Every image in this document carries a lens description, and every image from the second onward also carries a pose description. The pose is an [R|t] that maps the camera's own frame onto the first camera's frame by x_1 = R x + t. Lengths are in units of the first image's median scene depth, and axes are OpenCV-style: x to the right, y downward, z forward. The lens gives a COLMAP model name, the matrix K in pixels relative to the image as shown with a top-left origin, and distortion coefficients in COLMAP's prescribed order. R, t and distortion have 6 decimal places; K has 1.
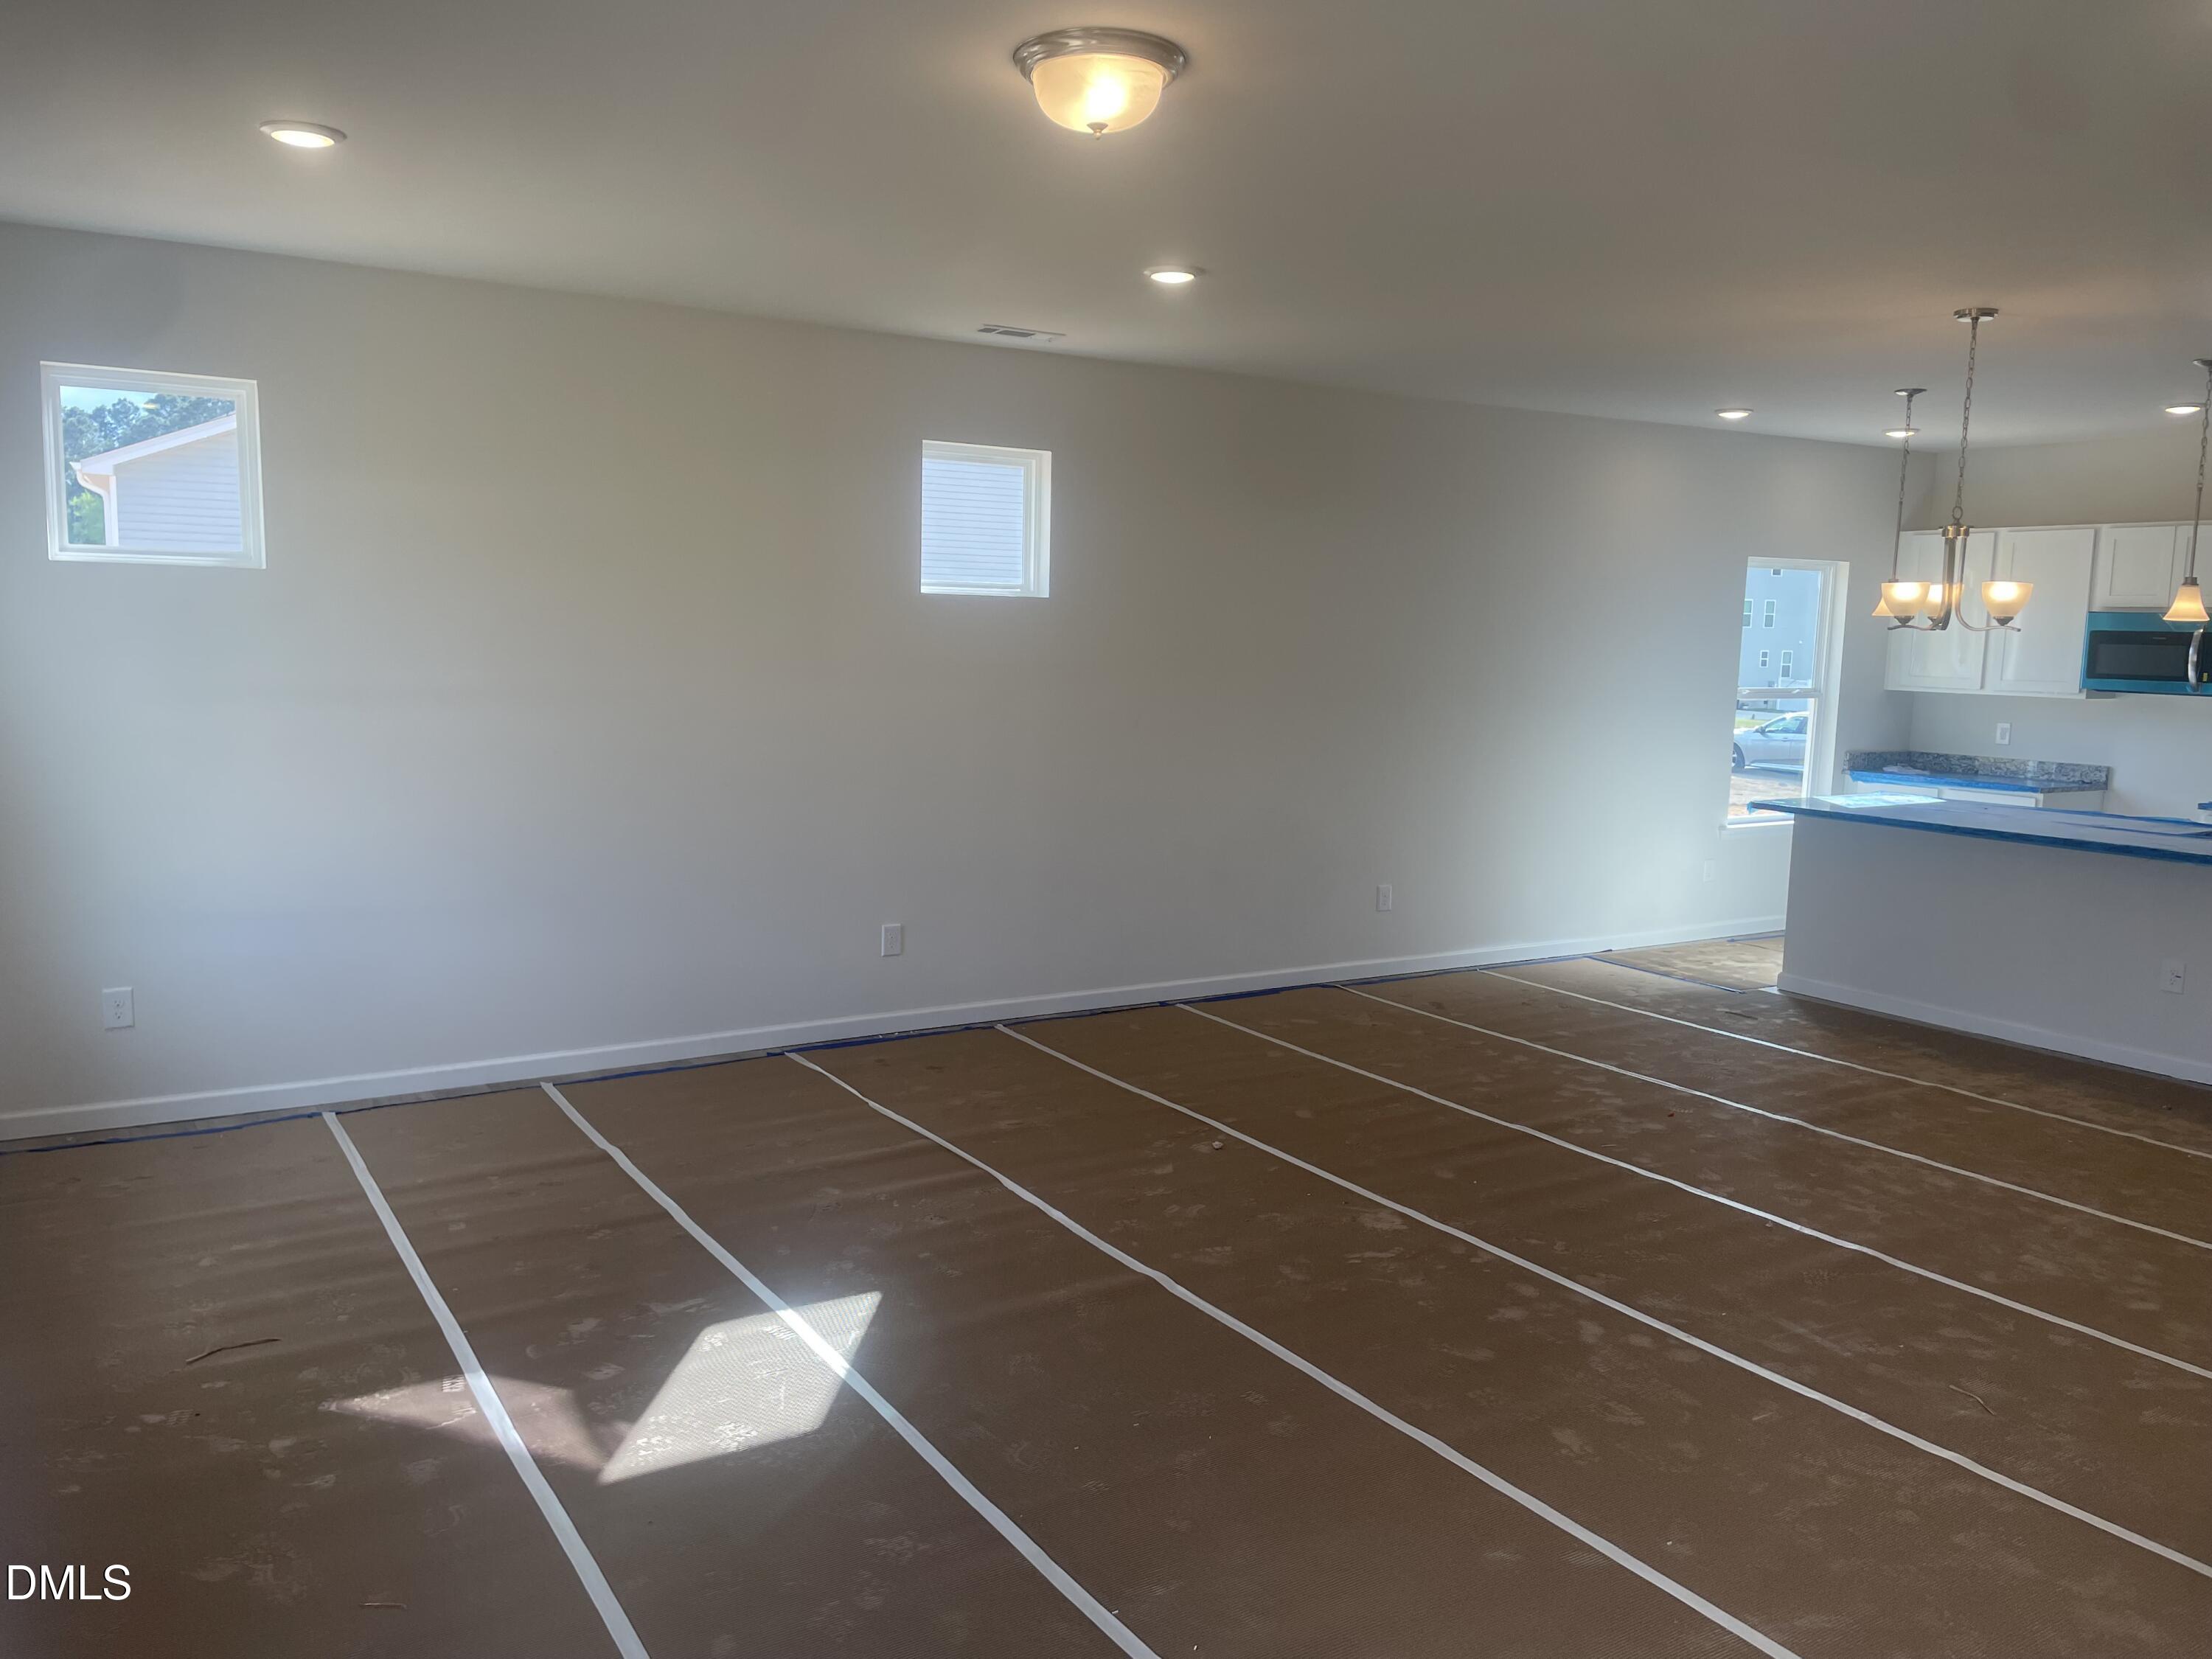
lens RADIAL K [[1665.9, 0, 1076.1], [0, 1665.9, 835.6], [0, 0, 1]] dist [0.092258, -0.118187]
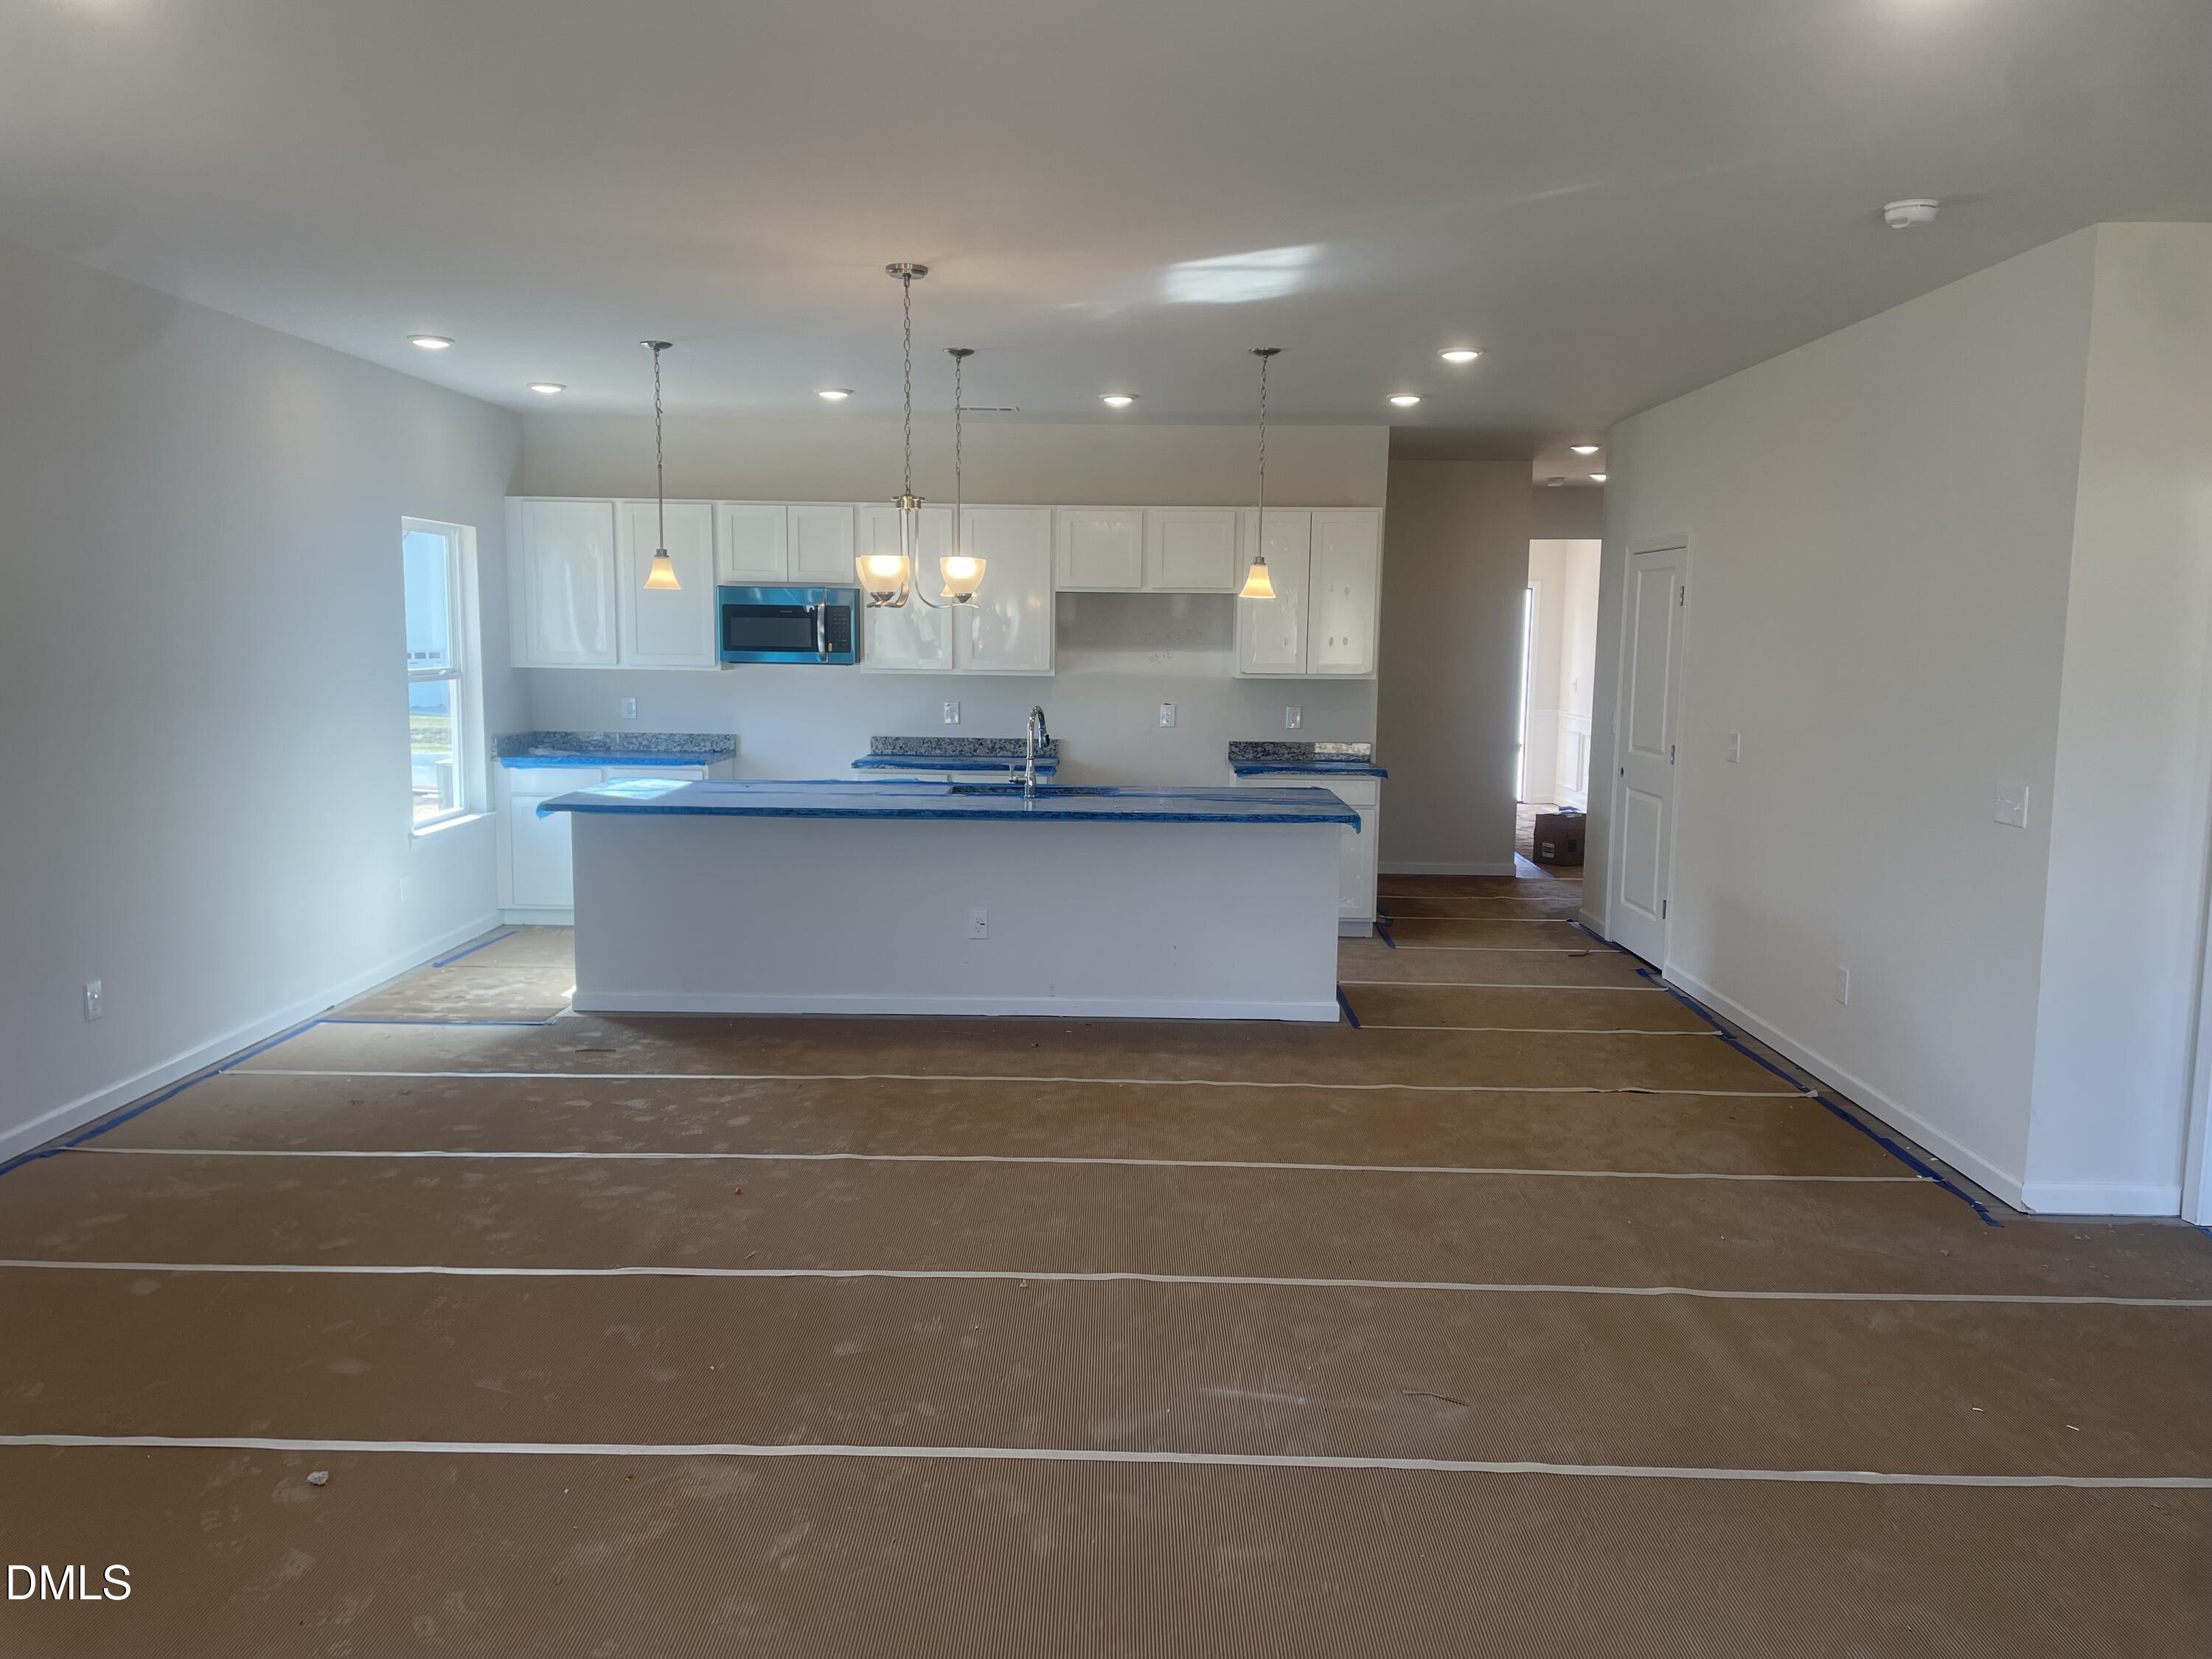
lens RADIAL K [[1665.9, 0, 1114.6], [0, 1665.9, 838.4], [0, 0, 1]] dist [0.092258, -0.118187]
pose [[0.536184, -0.122346, 0.835188, -0.217569], [0.104867, 0.991430, 0.077910, -0.052099], [-0.837562, 0.045810, 0.544418, 0.386229]]
